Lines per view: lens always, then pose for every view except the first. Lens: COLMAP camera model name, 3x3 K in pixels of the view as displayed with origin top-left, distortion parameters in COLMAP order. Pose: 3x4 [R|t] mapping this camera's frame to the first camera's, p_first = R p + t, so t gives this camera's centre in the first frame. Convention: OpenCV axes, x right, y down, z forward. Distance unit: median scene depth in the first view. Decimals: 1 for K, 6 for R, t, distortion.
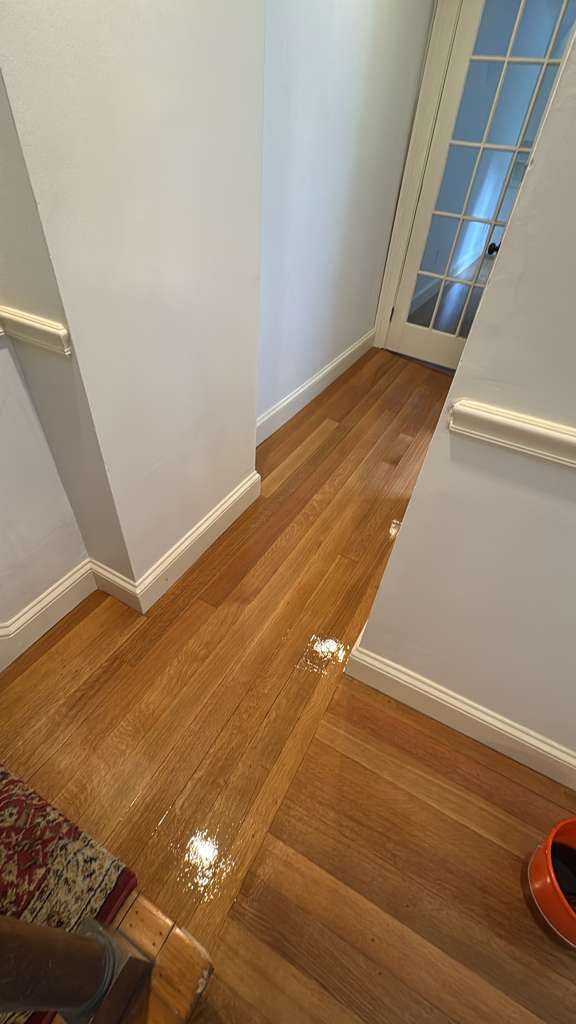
lens RADIAL K [[426.8, 0, 292.4], [0, 426.8, 511.6], [0, 0, 1]] dist [-0.004854, 0.000261]
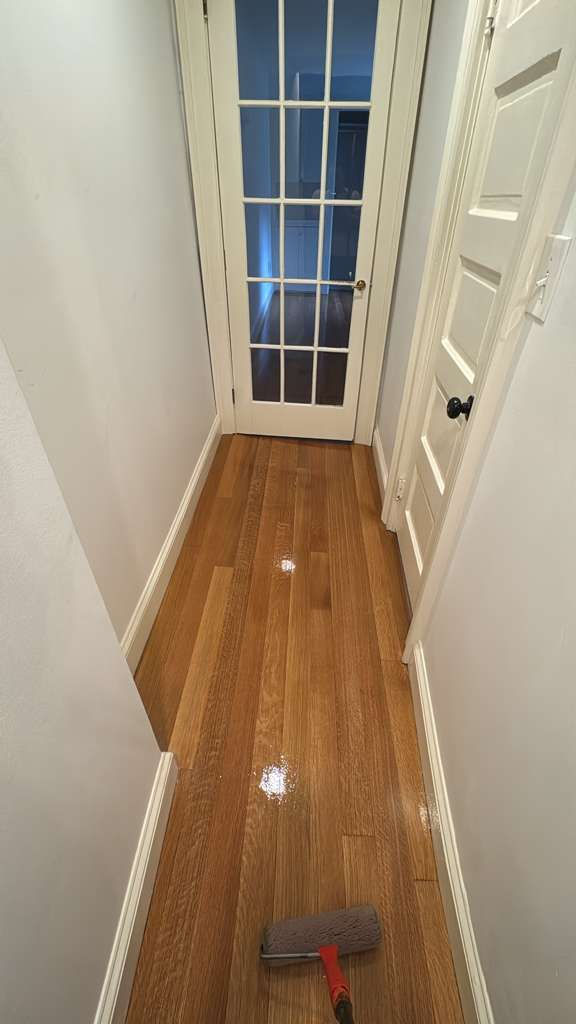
lens RADIAL K [[426.8, 0, 292.4], [0, 426.8, 511.6], [0, 0, 1]] dist [-0.004854, 0.000261]
pose [[0.893137, -0.318261, 0.317831, -0.004325], [0.336946, 0.941515, -0.004063, -0.285551], [-0.297950, 0.110721, 0.948139, 0.272213]]
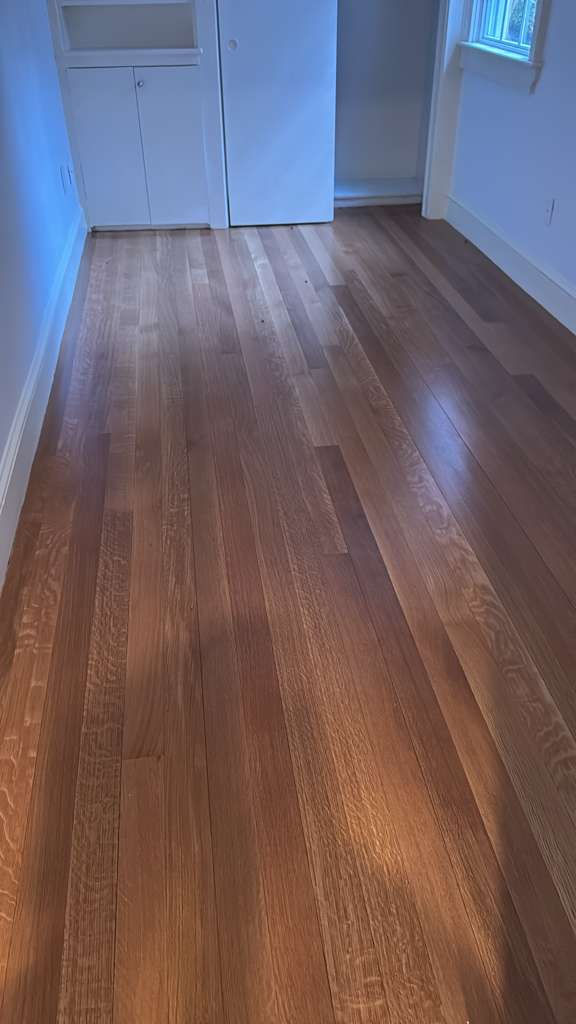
lens RADIAL K [[739.5, 0, 284.5], [0, 739.5, 536.9], [0, 0, 1]] dist [0.116098, -0.206194]
pose [[0.802794, -0.420210, 0.423019, 0.509435], [0.441752, 0.895665, 0.051371, -0.889247], [-0.400470, 0.145629, 0.904663, 1.002337]]
